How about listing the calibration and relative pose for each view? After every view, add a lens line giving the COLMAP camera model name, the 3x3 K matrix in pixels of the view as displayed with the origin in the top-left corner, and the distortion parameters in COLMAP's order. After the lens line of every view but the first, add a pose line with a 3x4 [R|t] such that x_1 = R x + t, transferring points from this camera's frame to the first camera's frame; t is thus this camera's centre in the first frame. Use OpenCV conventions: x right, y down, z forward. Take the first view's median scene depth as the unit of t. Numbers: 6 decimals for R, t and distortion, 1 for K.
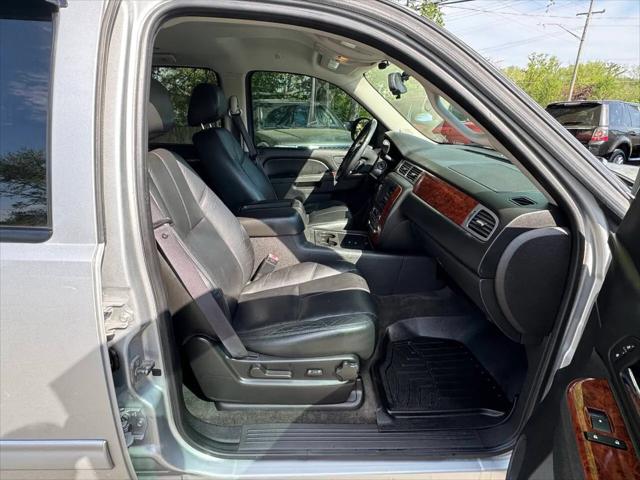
lens RADIAL K [[358.4, 0, 317.1], [0, 358.4, 240.7], [0, 0, 1]] dist [-0.000234, -0.001650]
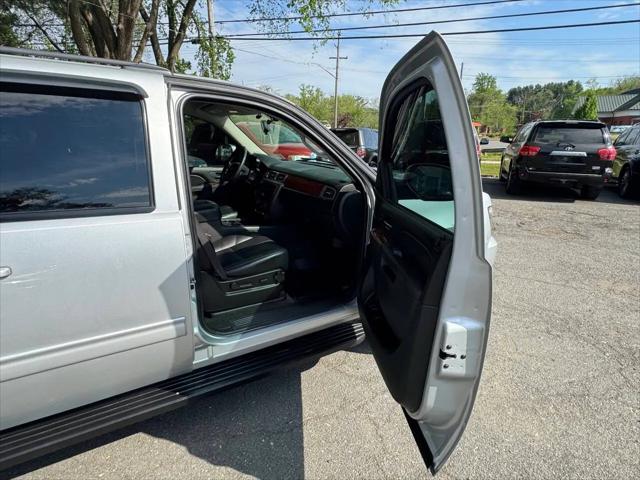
lens RADIAL K [[358.4, 0, 317.1], [0, 358.4, 240.7], [0, 0, 1]] dist [-0.000234, -0.001650]
pose [[0.861098, -0.140875, 0.488532, -0.490181], [0.166143, 0.986065, -0.008502, 0.167236], [-0.480527, 0.088487, 0.872504, -0.592994]]
